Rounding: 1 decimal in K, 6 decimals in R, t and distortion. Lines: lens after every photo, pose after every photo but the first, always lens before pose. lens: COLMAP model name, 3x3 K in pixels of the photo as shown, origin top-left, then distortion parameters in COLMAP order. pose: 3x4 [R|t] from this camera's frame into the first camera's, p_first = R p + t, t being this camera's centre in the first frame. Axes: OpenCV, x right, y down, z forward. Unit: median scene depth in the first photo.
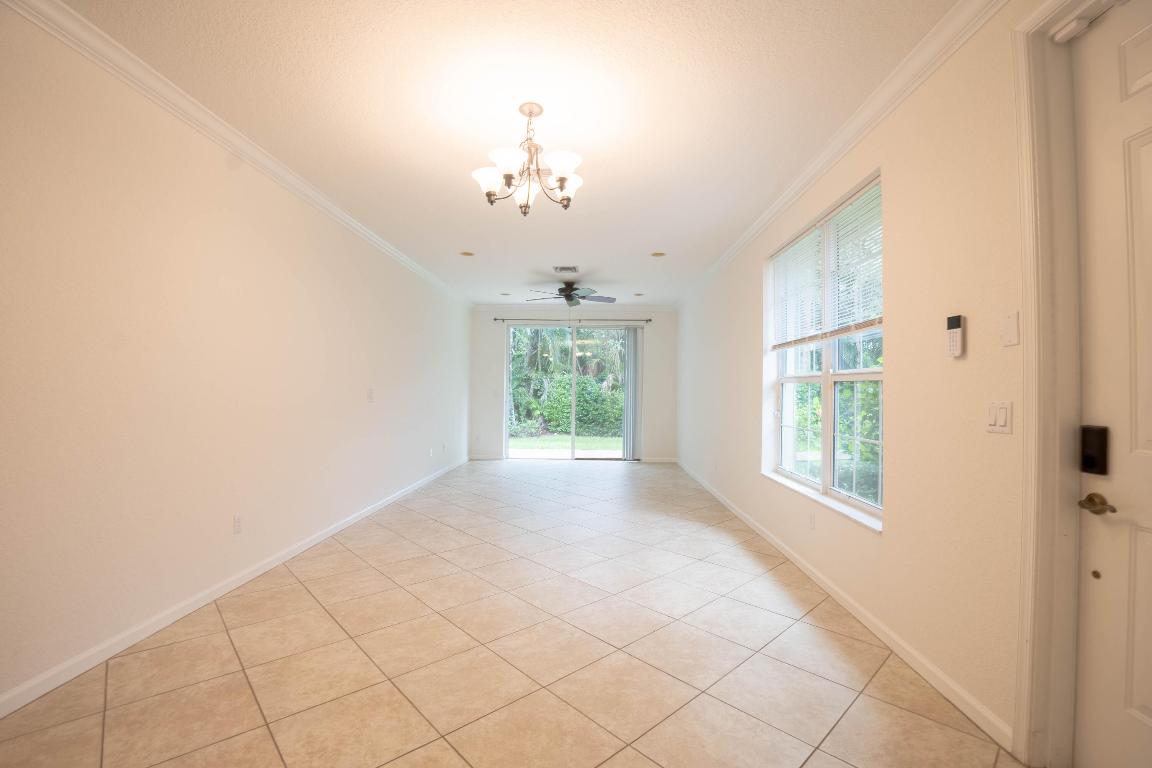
lens RADIAL K [[497.6, 0, 581.0], [0, 497.6, 385.1], [0, 0, 1]] dist [-0.076269, 0.017565]
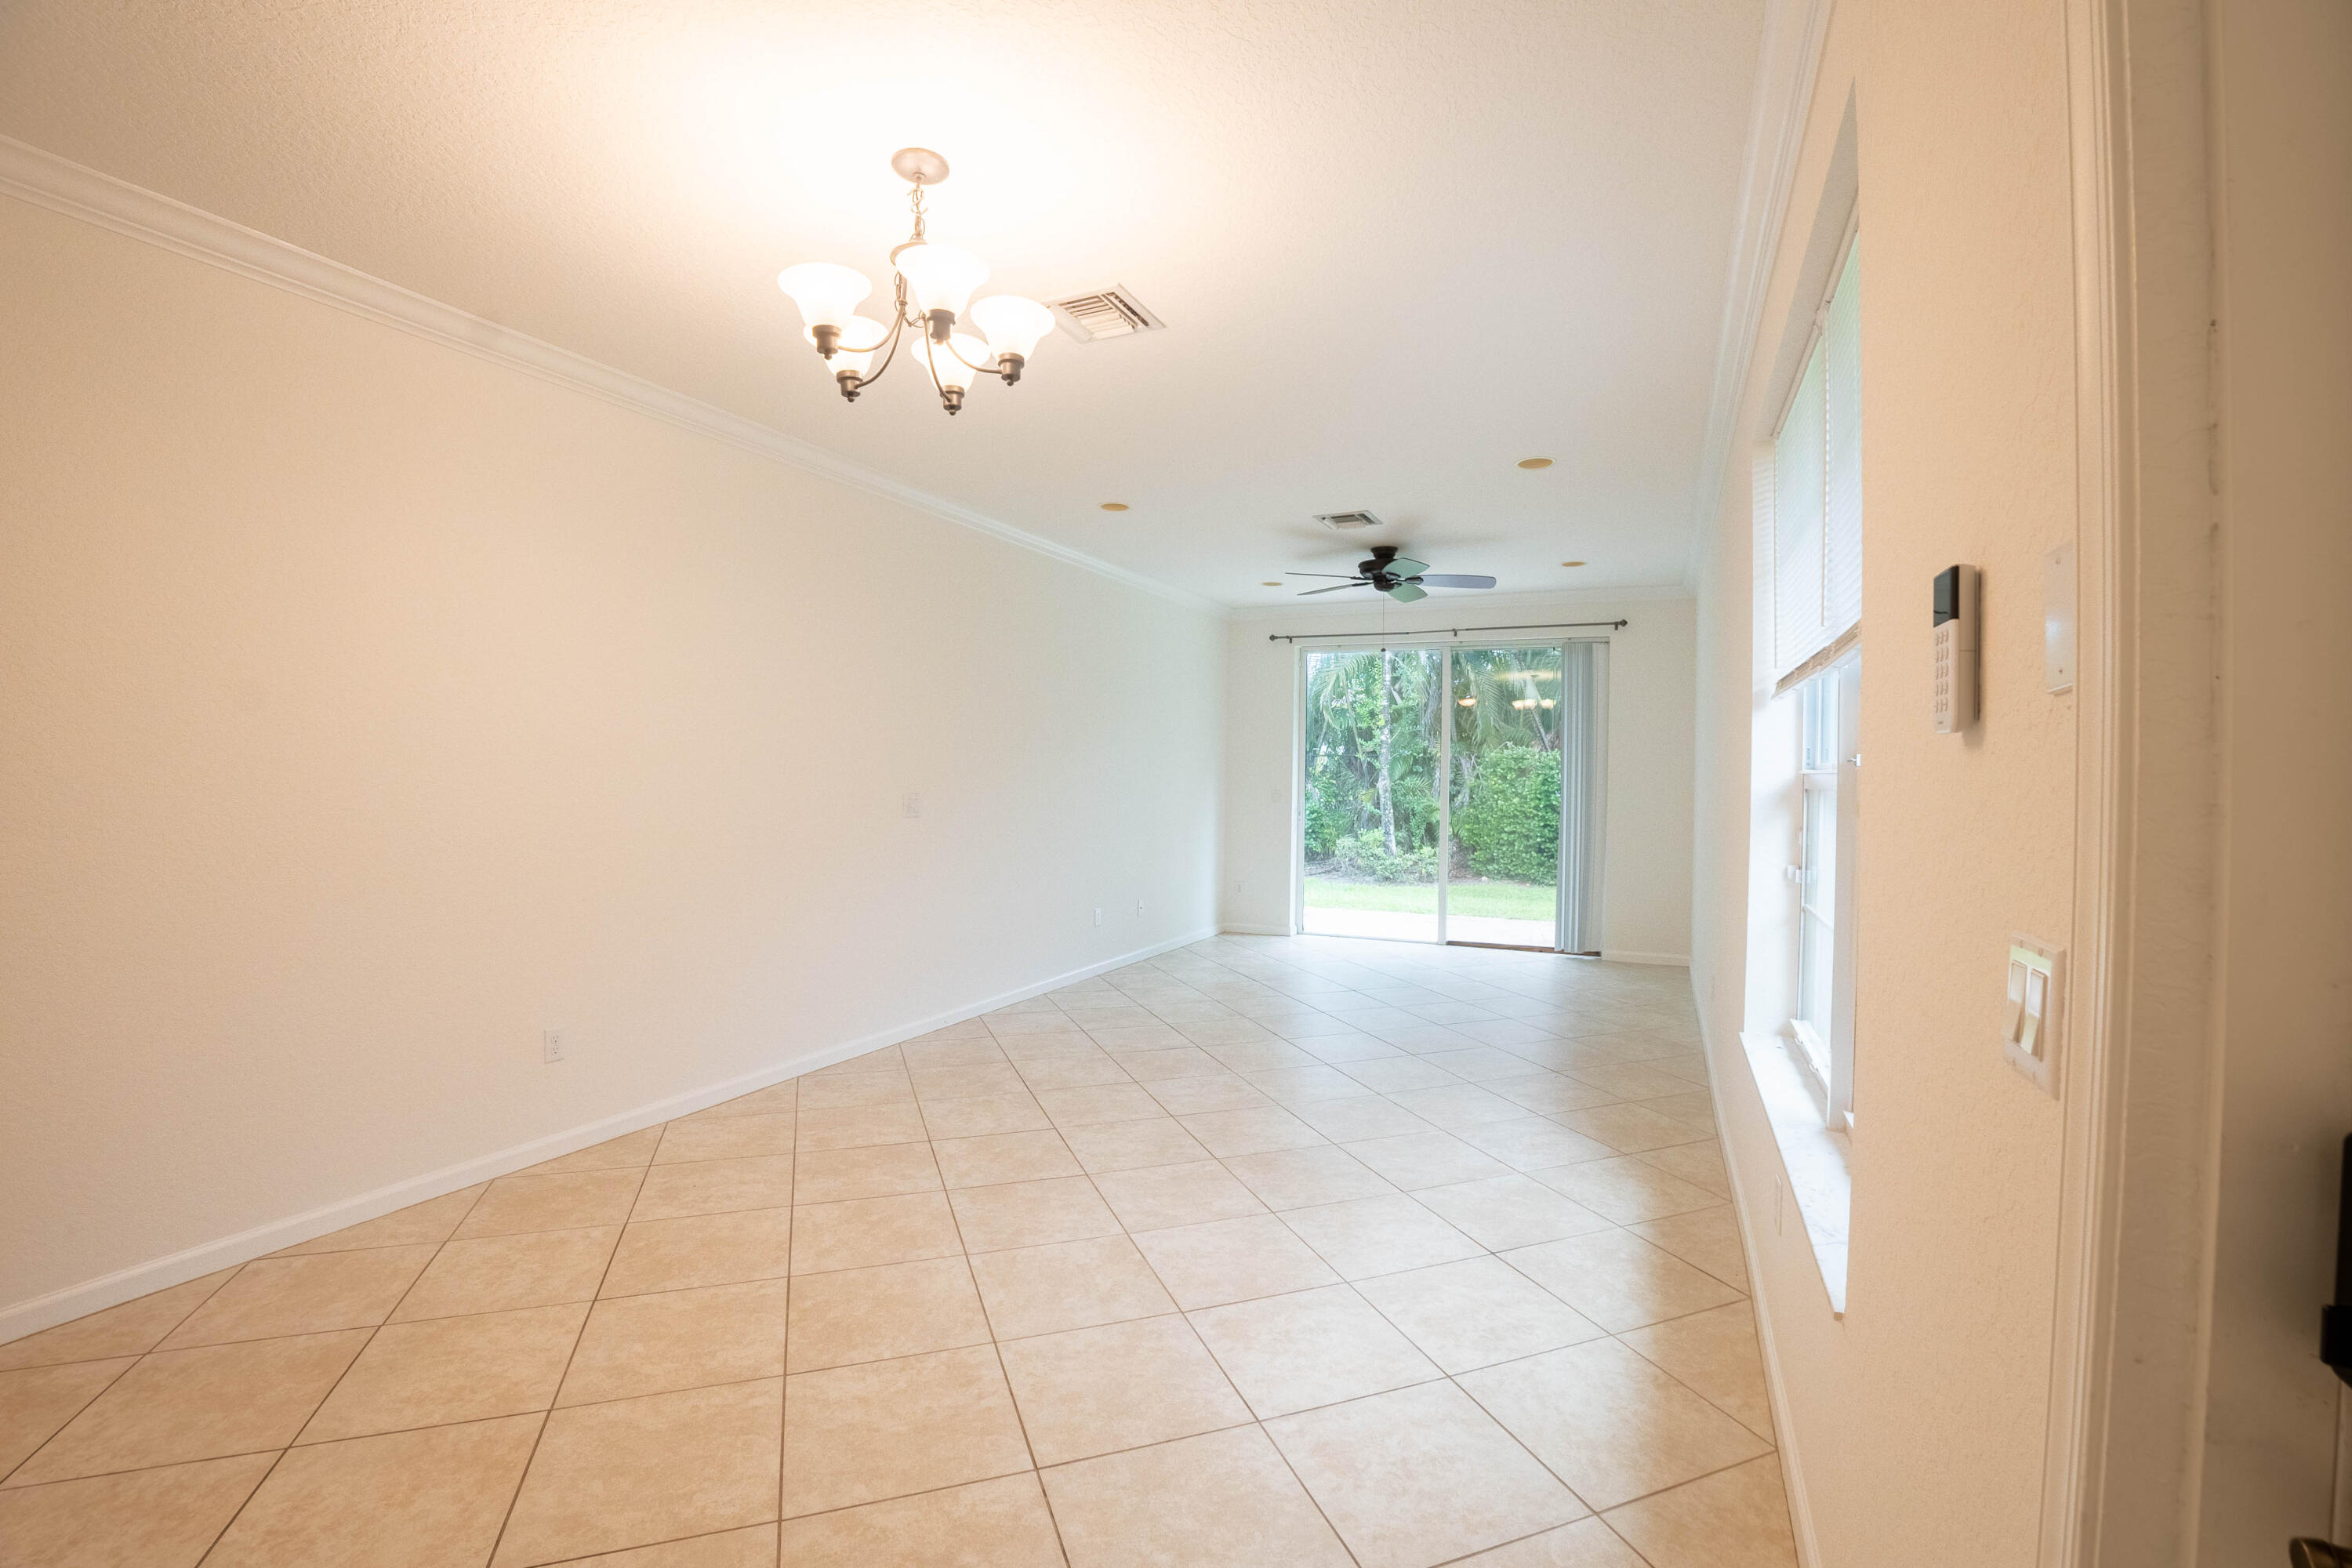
lens RADIAL K [[1015.9, 0, 1186.2], [0, 1015.9, 786.3], [0, 0, 1]] dist [-0.076269, 0.017565]
pose [[0.920634, 0.005344, -0.390389, 0.166152], [0.001876, 0.999834, 0.018112, -0.011867], [0.390421, -0.017407, 0.920472, 0.102243]]
